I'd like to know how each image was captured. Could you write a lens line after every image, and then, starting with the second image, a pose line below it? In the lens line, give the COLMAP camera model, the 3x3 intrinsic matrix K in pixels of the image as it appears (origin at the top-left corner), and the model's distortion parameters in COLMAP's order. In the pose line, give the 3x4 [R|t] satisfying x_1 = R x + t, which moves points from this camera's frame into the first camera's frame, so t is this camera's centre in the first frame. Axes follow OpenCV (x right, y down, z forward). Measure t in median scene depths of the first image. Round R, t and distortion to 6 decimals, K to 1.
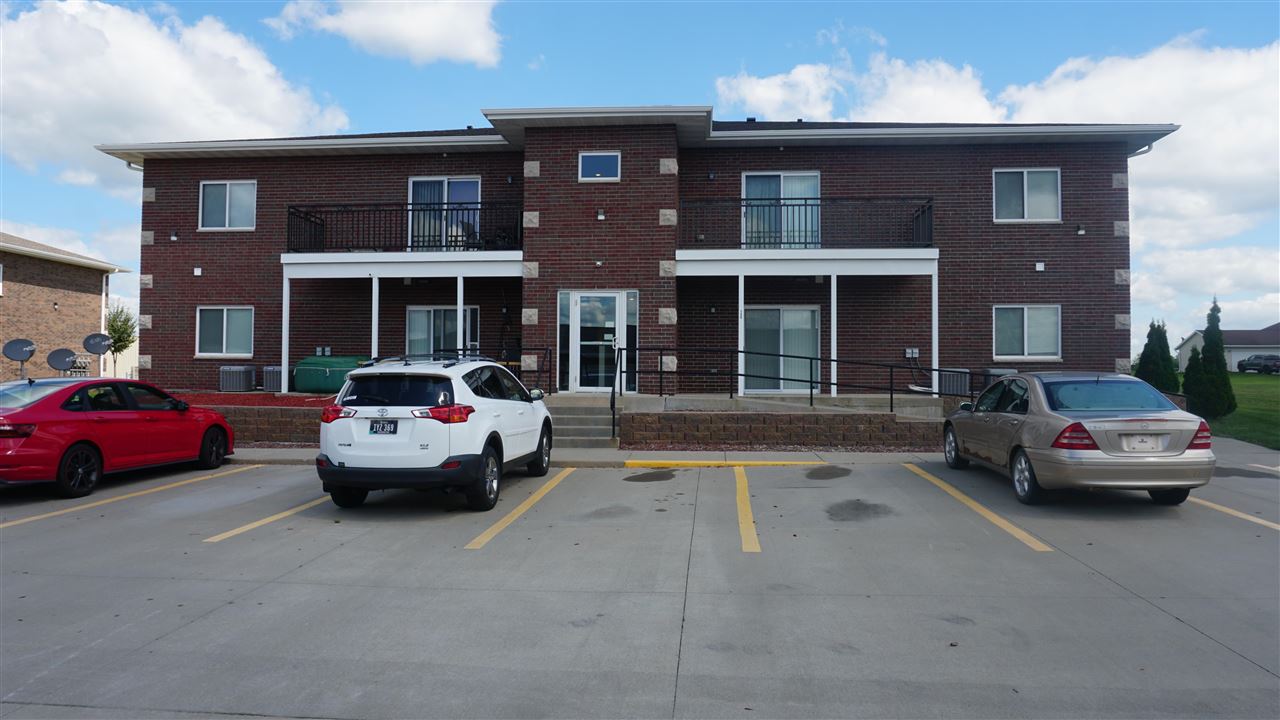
lens RADIAL K [[869.9, 0, 640.0], [0, 869.9, 360.0], [0, 0, 1]] dist [-0.006171, -0.000519]
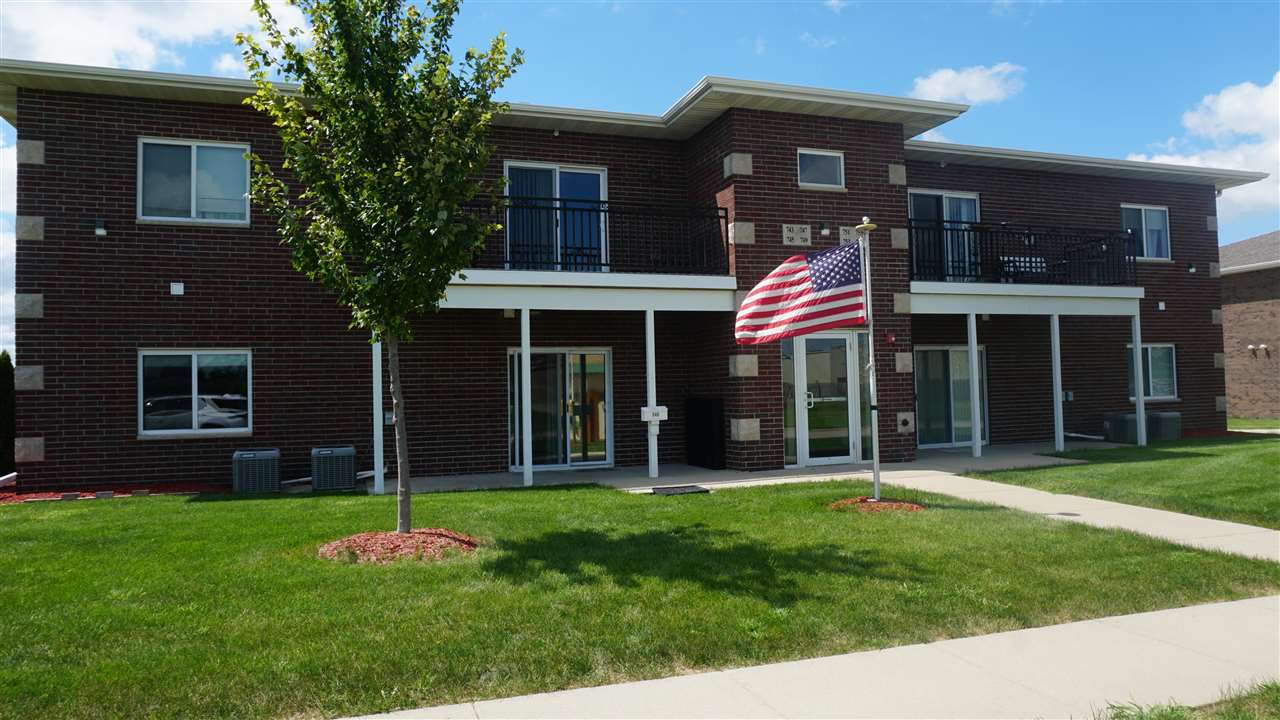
lens RADIAL K [[1024.2, 0, 640.0], [0, 1024.2, 360.0], [0, 0, 1]] dist [0.003361, 0.000070]
pose [[0.891031, -0.005555, 0.453908, -0.588574], [0.026259, 0.998881, -0.039323, -0.022666], [-0.453182, 0.046958, 0.890180, 0.271752]]
